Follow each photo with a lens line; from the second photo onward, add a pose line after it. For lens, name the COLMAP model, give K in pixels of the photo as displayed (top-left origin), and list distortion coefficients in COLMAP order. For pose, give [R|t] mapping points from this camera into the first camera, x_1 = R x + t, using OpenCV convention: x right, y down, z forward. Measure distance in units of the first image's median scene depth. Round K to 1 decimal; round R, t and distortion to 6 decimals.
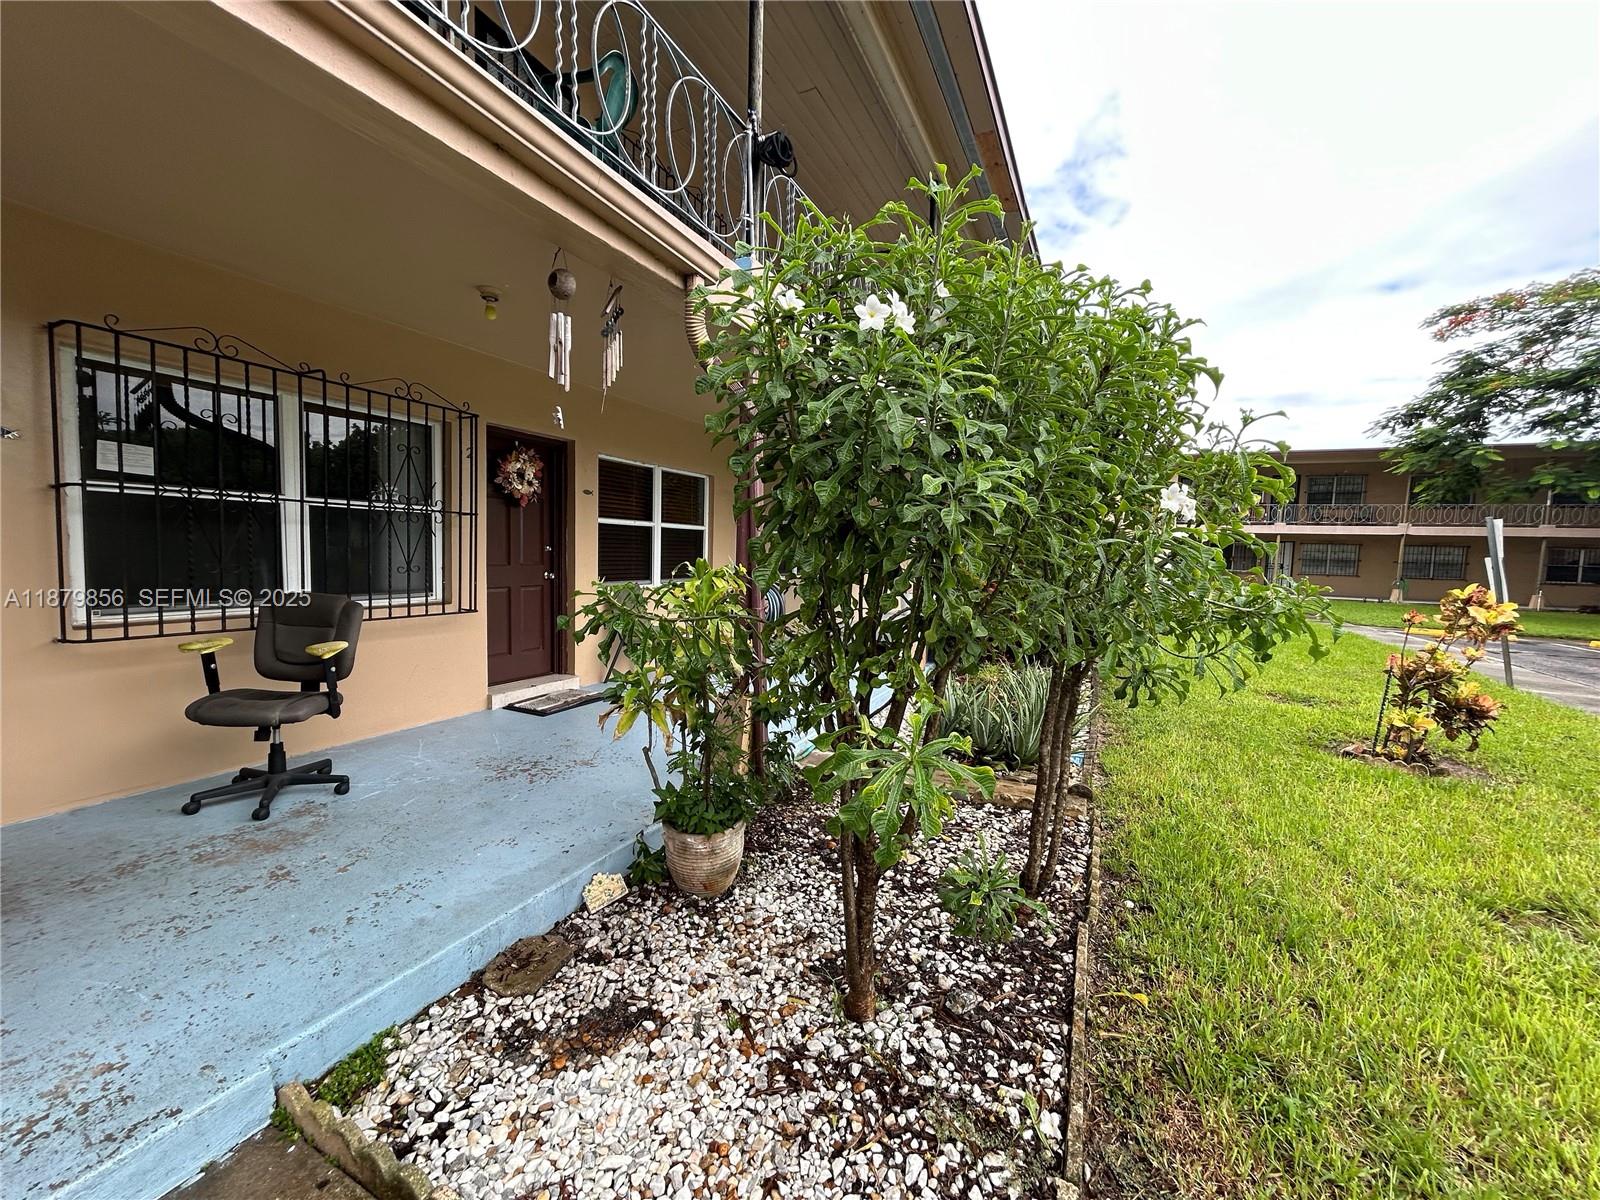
lens RADIAL K [[644.5, 0, 797.5], [0, 644.5, 594.6], [0, 0, 1]] dist [-0.002386, 0.000035]
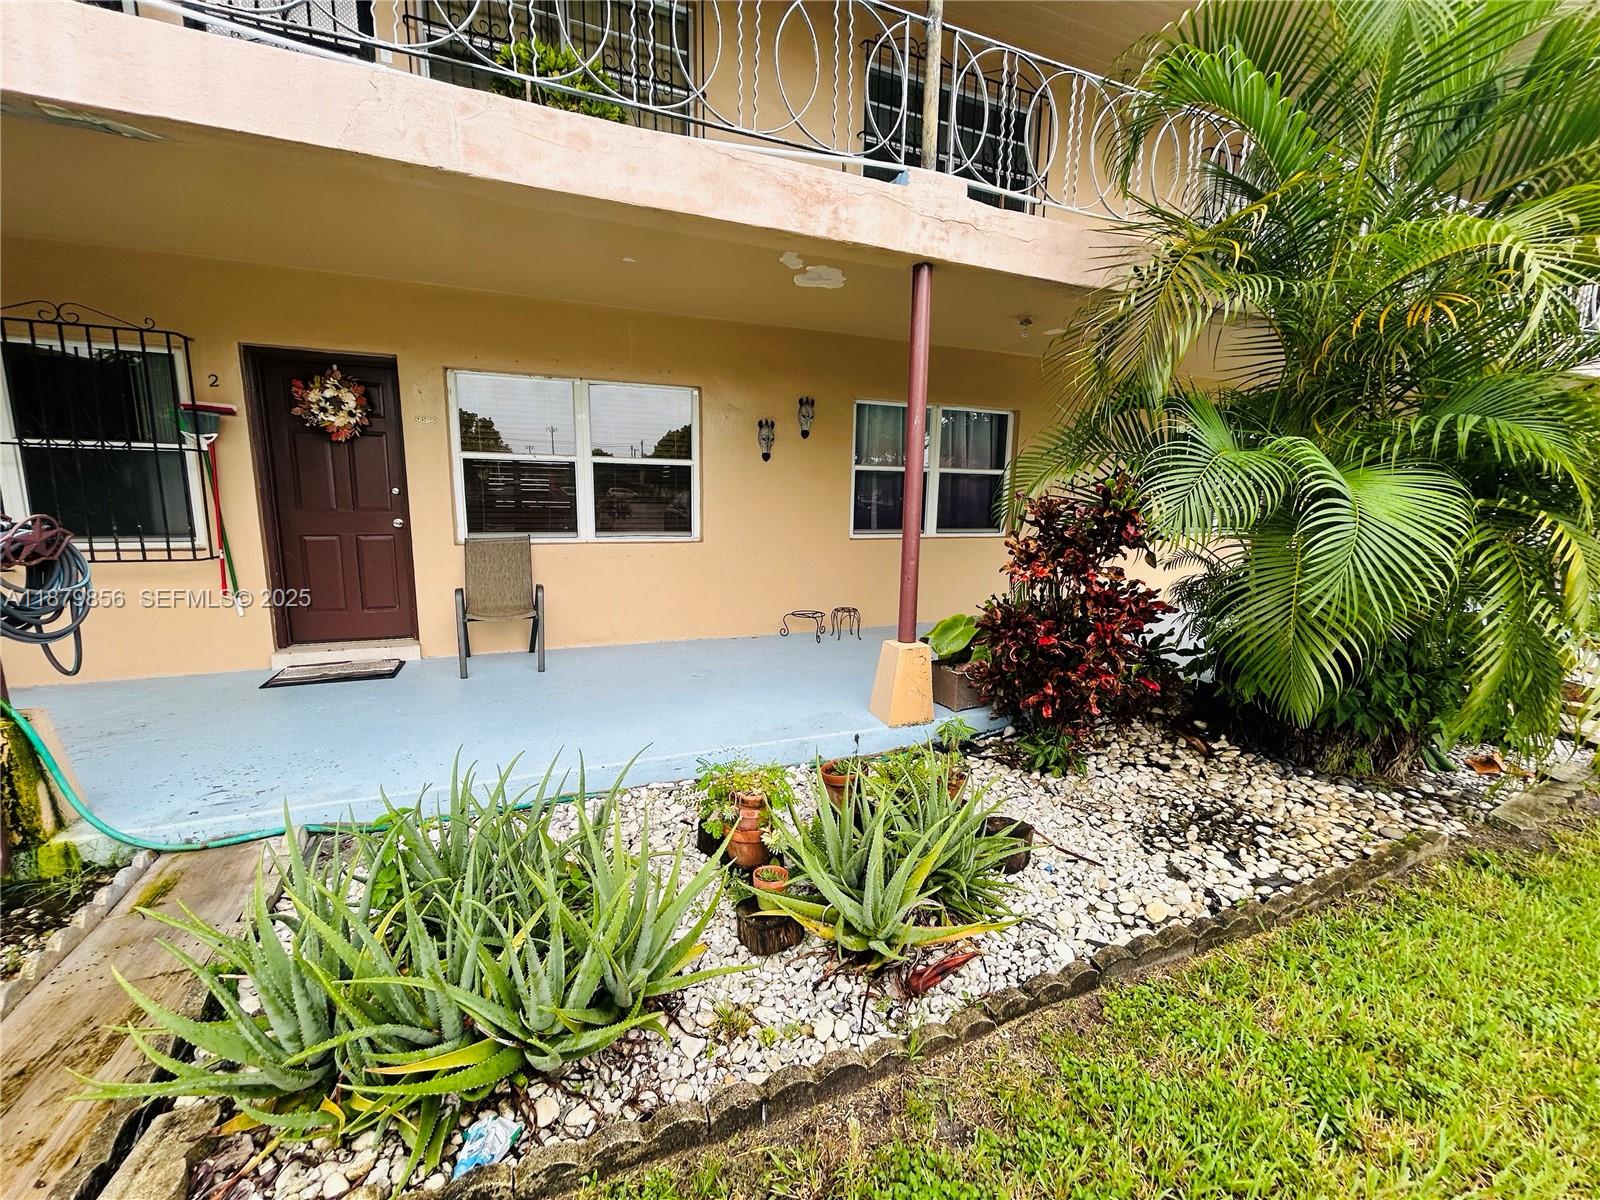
lens RADIAL K [[644.5, 0, 797.5], [0, 644.5, 594.6], [0, 0, 1]] dist [-0.002386, 0.000035]
pose [[0.747132, 0.086902, -0.658970, 1.541899], [-0.042937, 0.995656, 0.082622, -0.077456], [0.663287, -0.033435, 0.747618, 1.914872]]
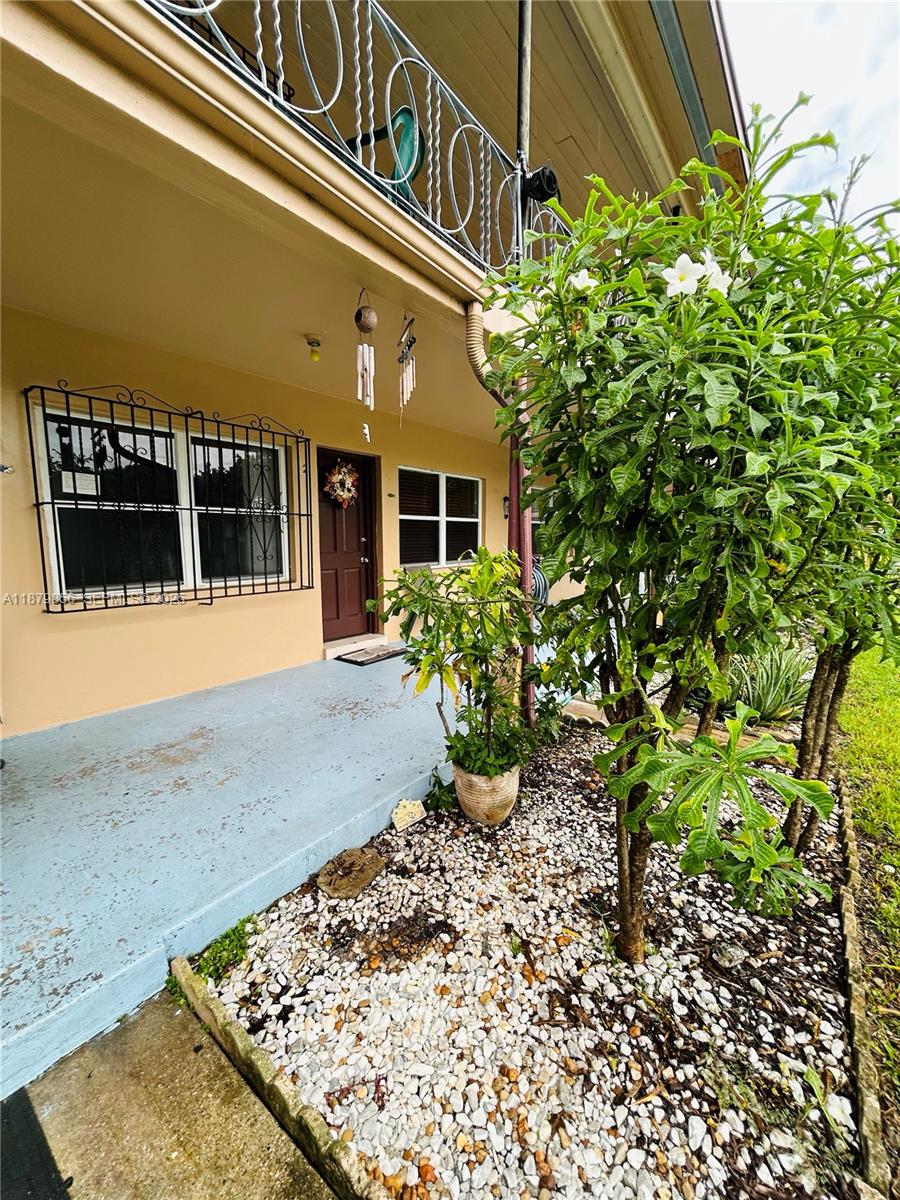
lens RADIAL K [[482.7, 0, 450.0], [0, 482.7, 600.0], [0, 0, 1]] dist [0.001773, -0.000107]
pose [[0.980466, 0.001435, -0.196683, -0.042281], [0.010906, 0.998038, 0.061646, -0.016935], [0.196386, -0.062587, 0.978527, 0.147671]]
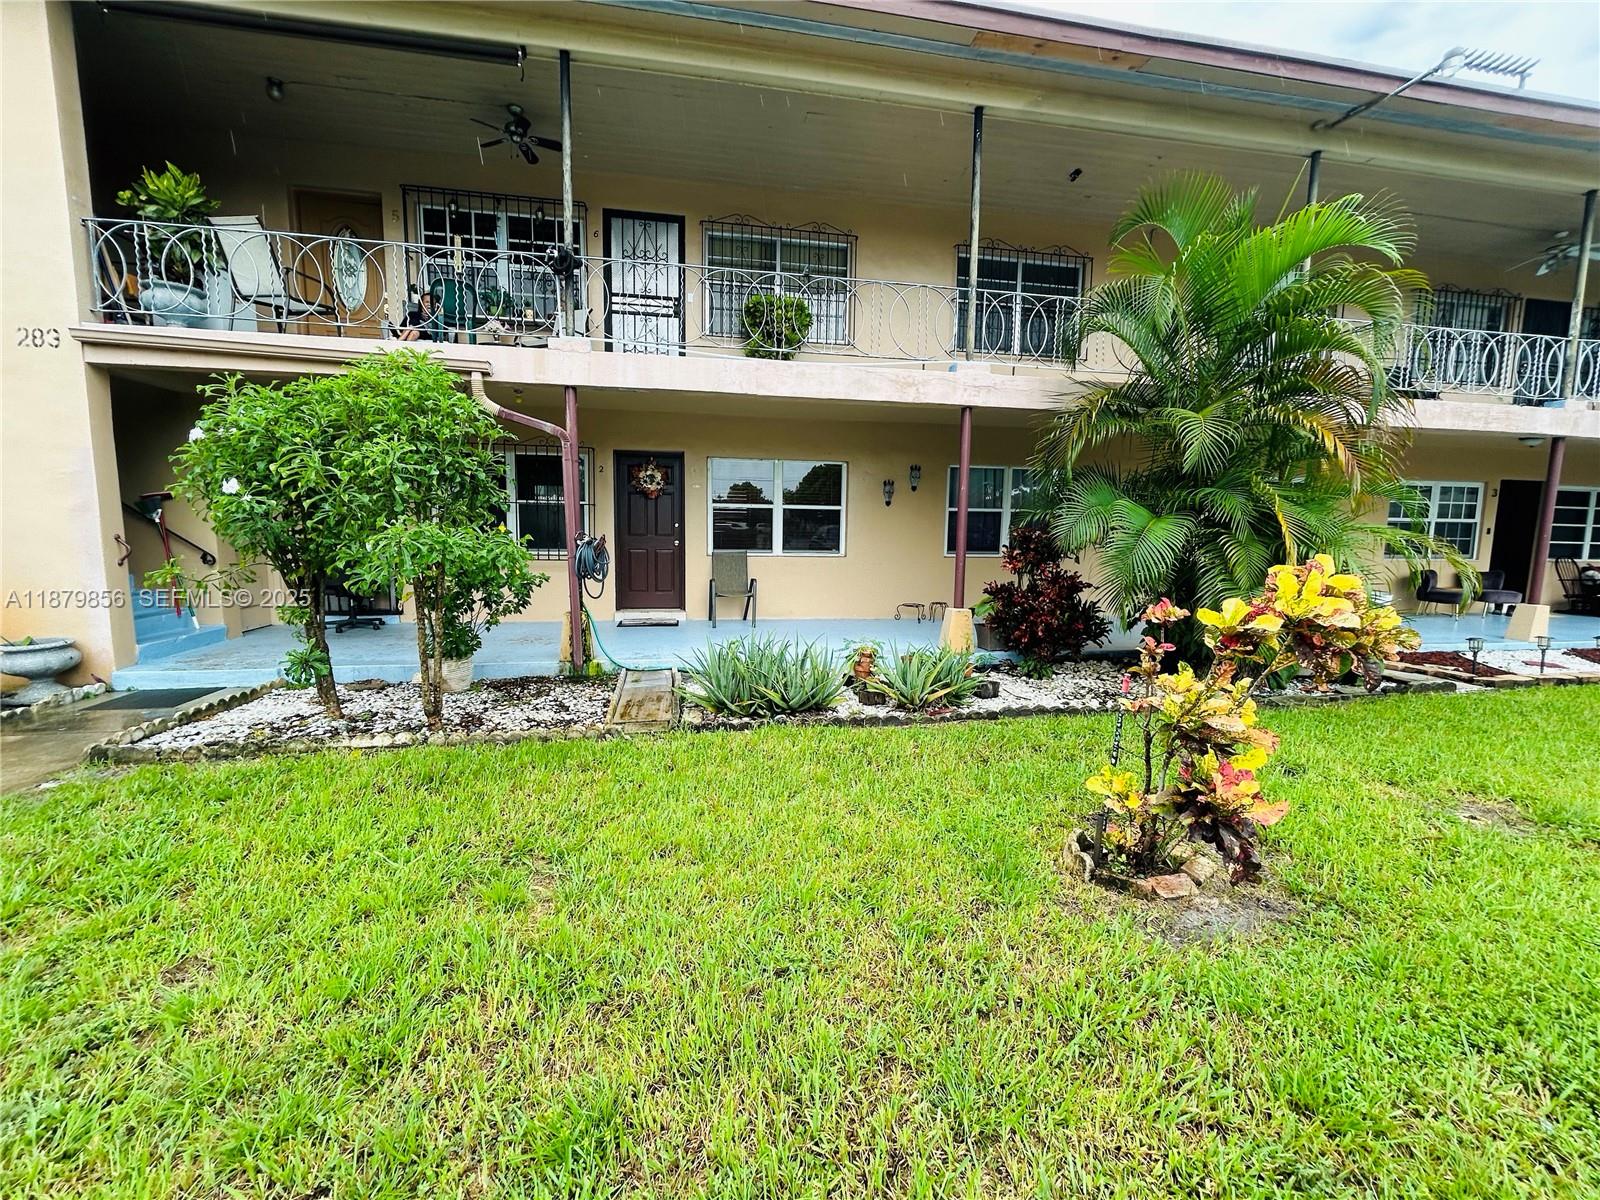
lens RADIAL K [[644.5, 0, 797.5], [0, 644.5, 594.6], [0, 0, 1]] dist [-0.002386, 0.000035]
pose [[0.590015, 0.067566, -0.804560, 2.687108], [-0.057095, 0.997489, 0.041898, 0.028146], [0.805371, 0.021216, 0.592391, 0.910020]]
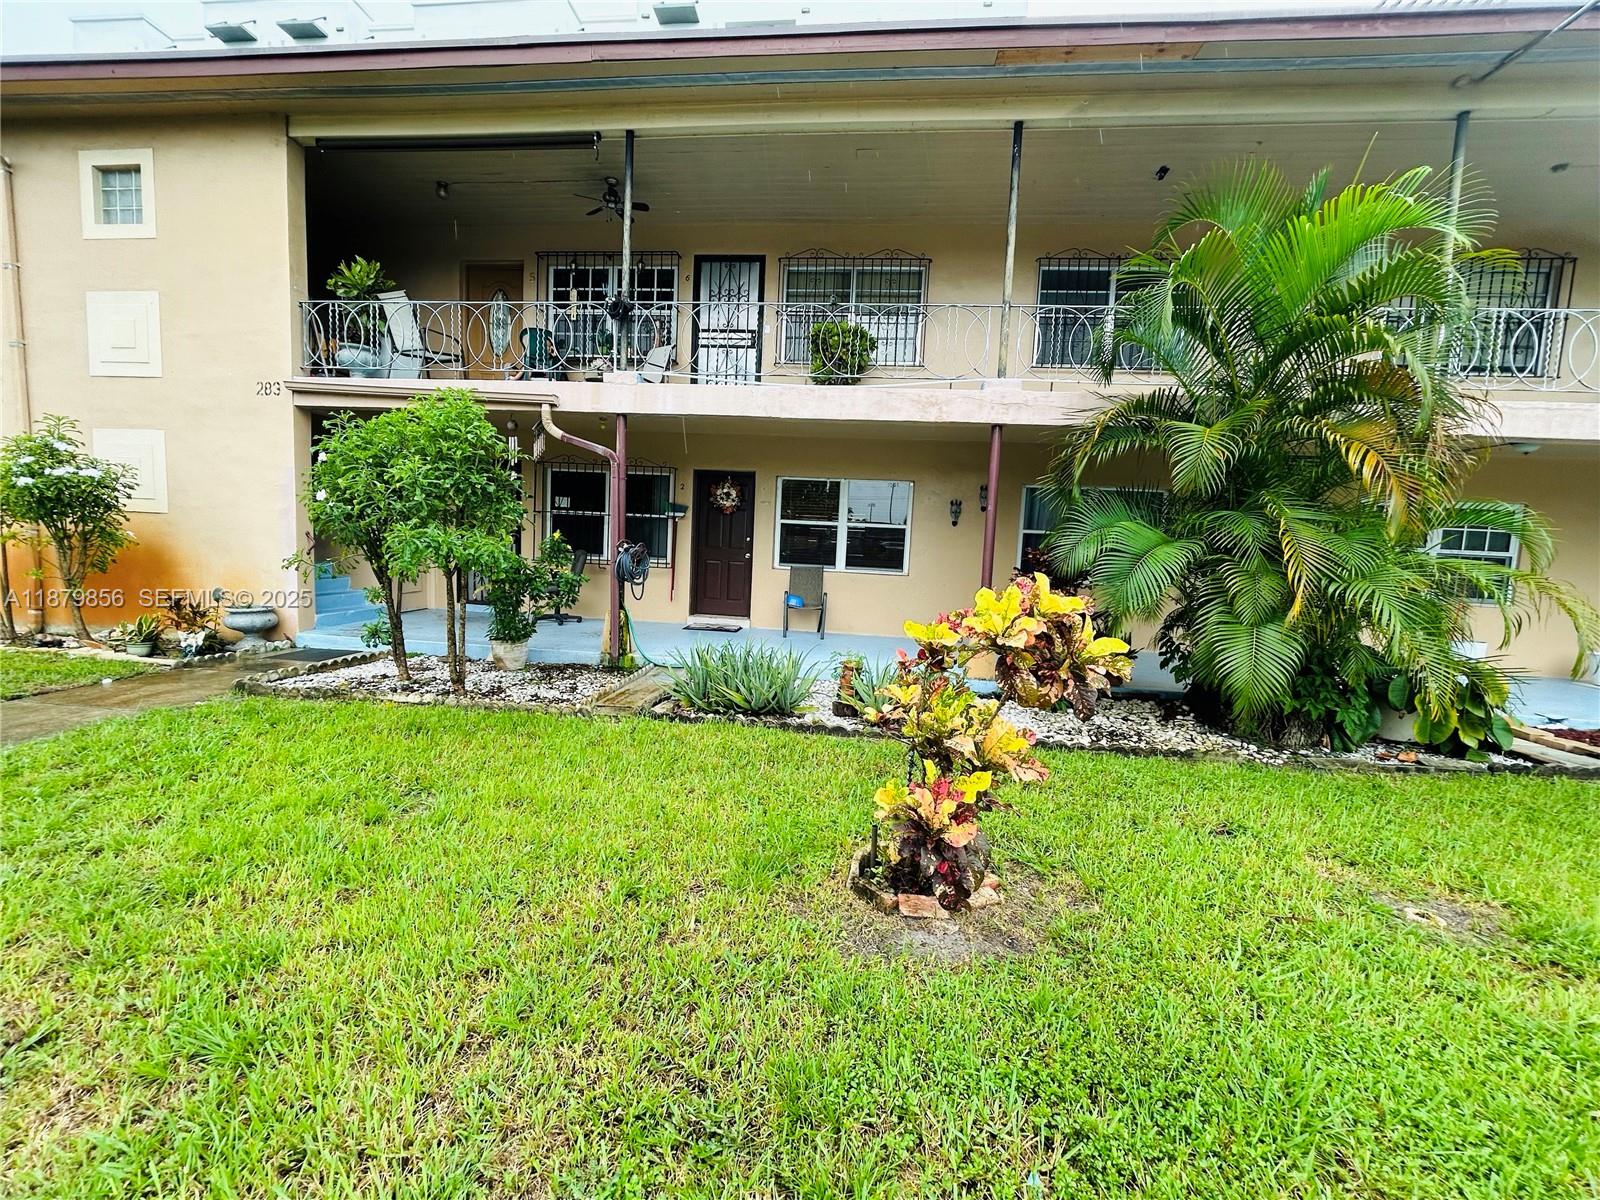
lens RADIAL K [[643.6, 0, 798.6], [0, 643.6, 593.8], [0, 0, 1]] dist [-0.003896, 0.000068]
pose [[0.342066, 0.066101, -0.937348, 3.157294], [-0.104620, 0.994000, 0.031917, -0.001287], [0.933834, 0.087148, 0.346929, 1.528002]]
